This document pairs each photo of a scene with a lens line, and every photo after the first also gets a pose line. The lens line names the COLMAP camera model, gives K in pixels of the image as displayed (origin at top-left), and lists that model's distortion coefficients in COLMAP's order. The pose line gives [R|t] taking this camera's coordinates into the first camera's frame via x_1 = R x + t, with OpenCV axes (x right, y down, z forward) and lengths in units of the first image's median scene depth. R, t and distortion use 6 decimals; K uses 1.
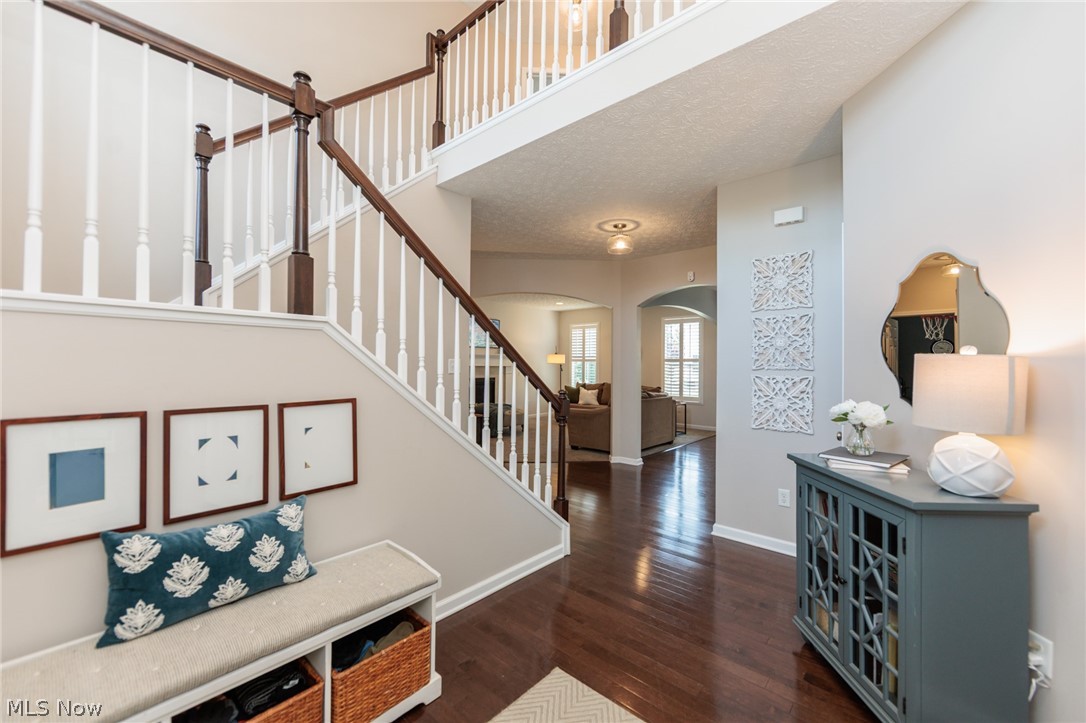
lens RADIAL K [[426.6, 0, 543.6], [0, 426.6, 362.8], [0, 0, 1]] dist [0.001314, 0.000407]
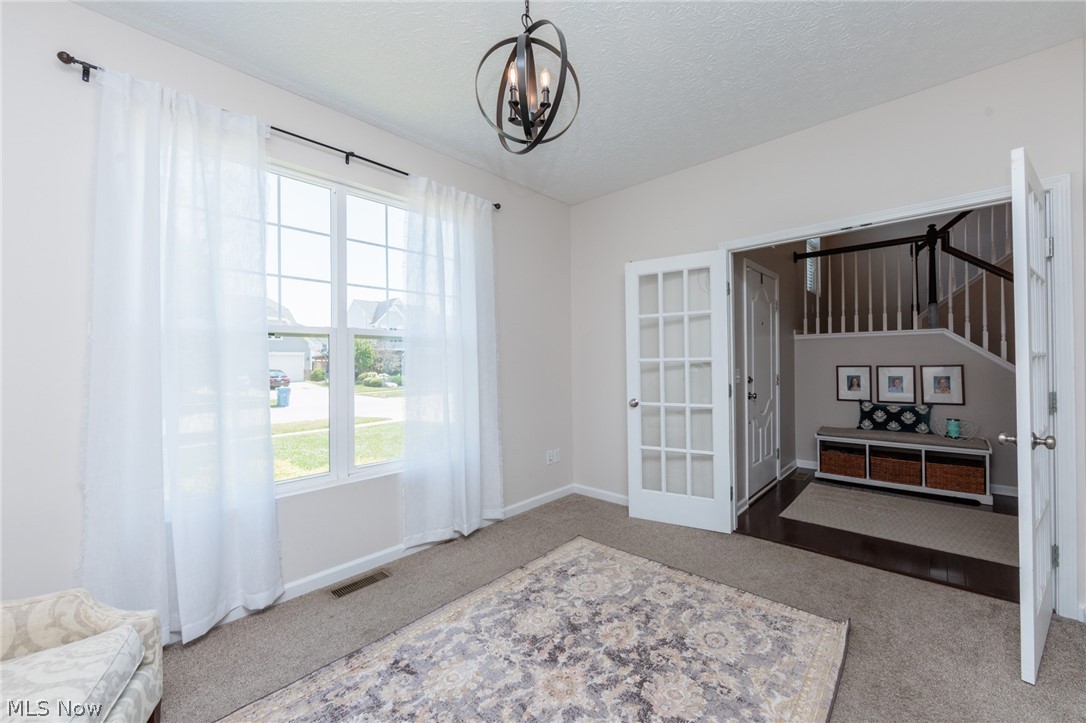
lens RADIAL K [[426.6, 0, 545.4], [0, 426.6, 359.7], [0, 0, 1]] dist [0.001314, 0.000407]
pose [[0.001233, -0.005961, -0.999981, 2.307101], [0.016211, 0.999851, -0.005940, 0.054529], [0.999868, -0.016203, 0.001329, -1.467162]]
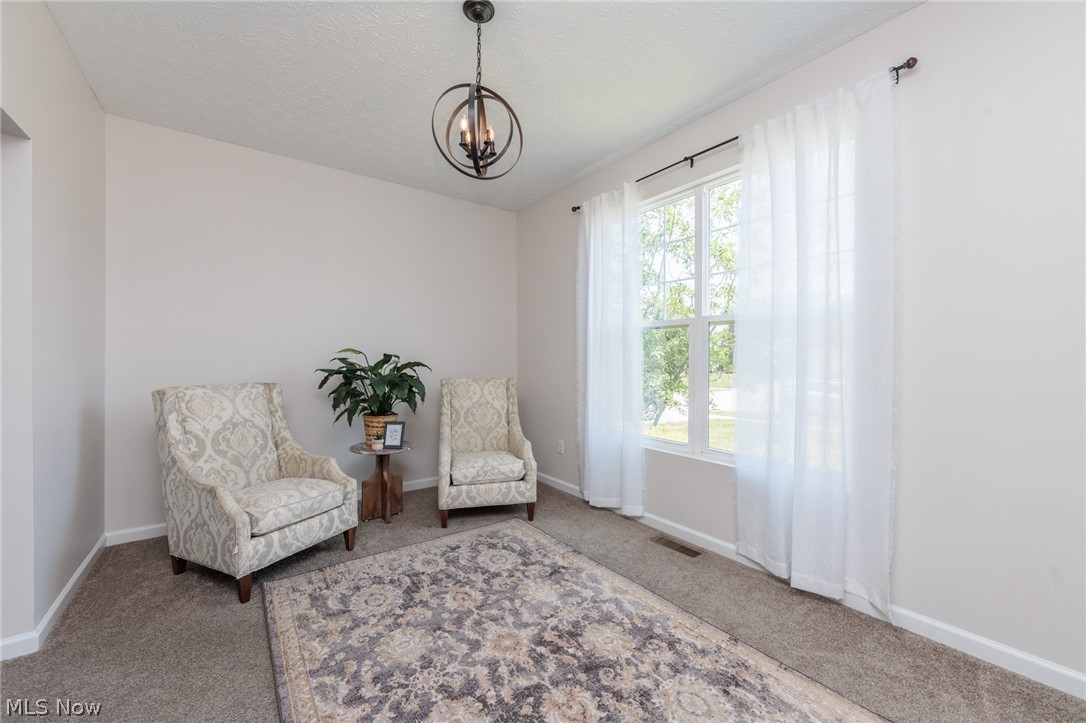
lens RADIAL K [[426.6, 0, 544.7], [0, 426.6, 359.0], [0, 0, 1]] dist [0.001314, 0.000407]
pose [[-0.981176, -0.004948, 0.193054, -5.153550], [-0.005548, 0.999981, -0.002567, 0.281423], [-0.193038, -0.003590, -0.981185, 4.666710]]
